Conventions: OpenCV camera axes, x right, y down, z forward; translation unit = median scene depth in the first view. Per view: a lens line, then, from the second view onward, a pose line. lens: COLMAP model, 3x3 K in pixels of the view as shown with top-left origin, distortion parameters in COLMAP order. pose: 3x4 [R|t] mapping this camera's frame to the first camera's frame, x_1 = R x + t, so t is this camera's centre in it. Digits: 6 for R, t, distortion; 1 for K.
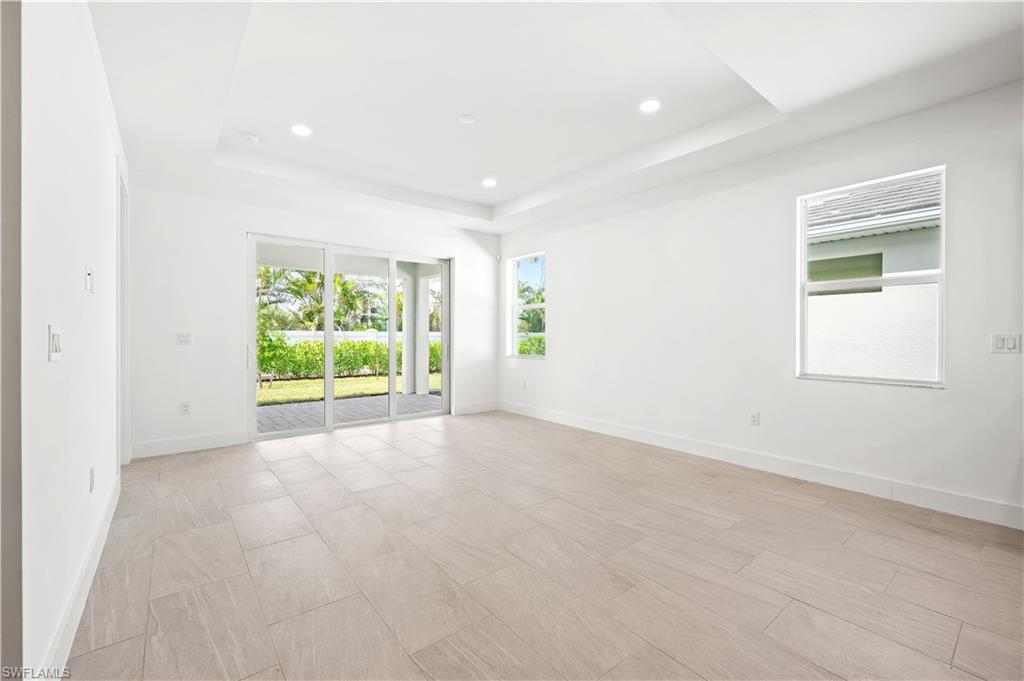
lens RADIAL K [[429.0, 0, 512.0], [0, 429.0, 340.5], [0, 0, 1]] dist [0.000558, 0.000011]
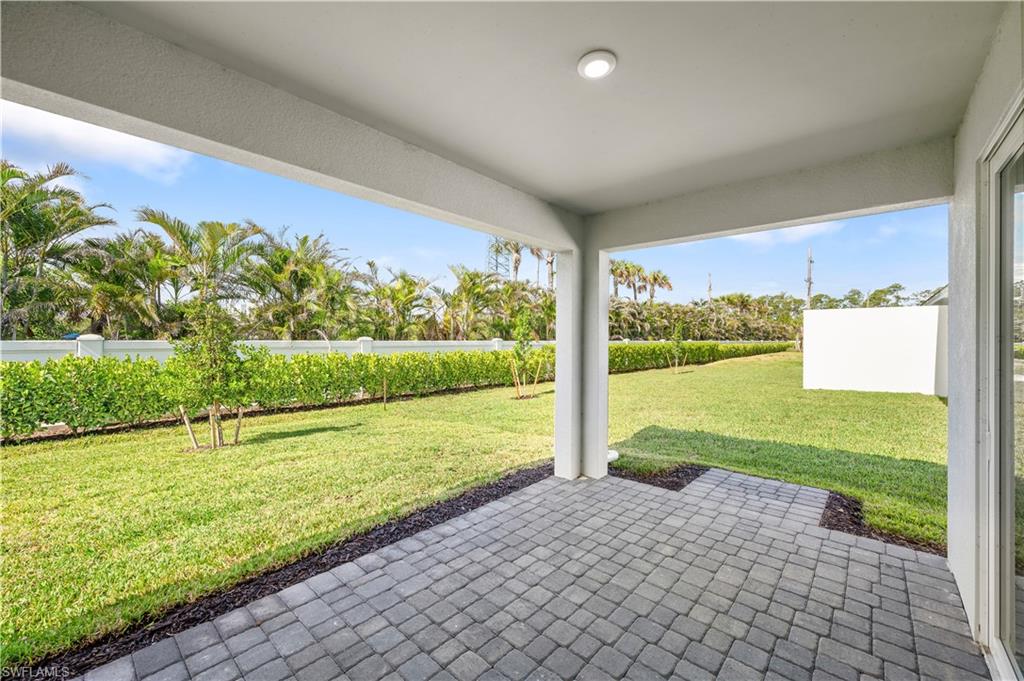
lens RADIAL K [[407.6, 0, 512.0], [0, 407.6, 340.5], [0, 0, 1]] dist [-0.000931, -0.000076]
pose [[0.986226, -0.000269, 0.165404, -0.389681], [0.001304, 0.999980, -0.006147, -0.031447], [-0.165399, 0.006278, 0.986207, 0.531157]]
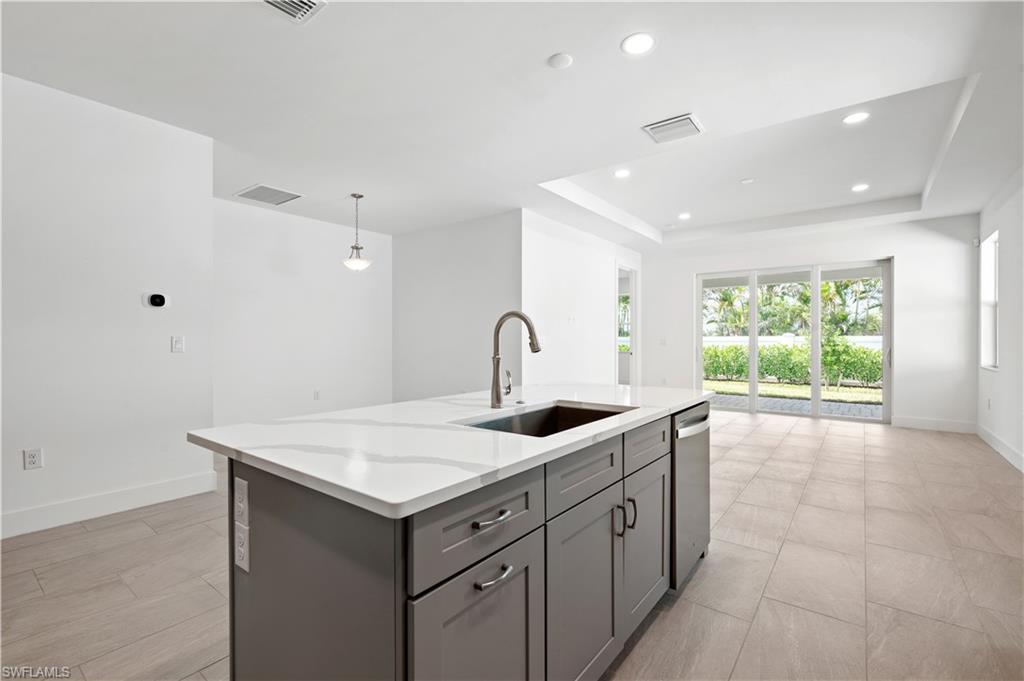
lens RADIAL K [[456.8, 0, 512.0], [0, 456.8, 340.5], [0, 0, 1]] dist [-0.000425, -0.000095]
pose [[0.234432, -0.002847, -0.972128, 0.438231], [-0.011021, 0.999924, -0.005587, 0.002958], [0.972070, 0.012023, 0.234382, -0.022442]]
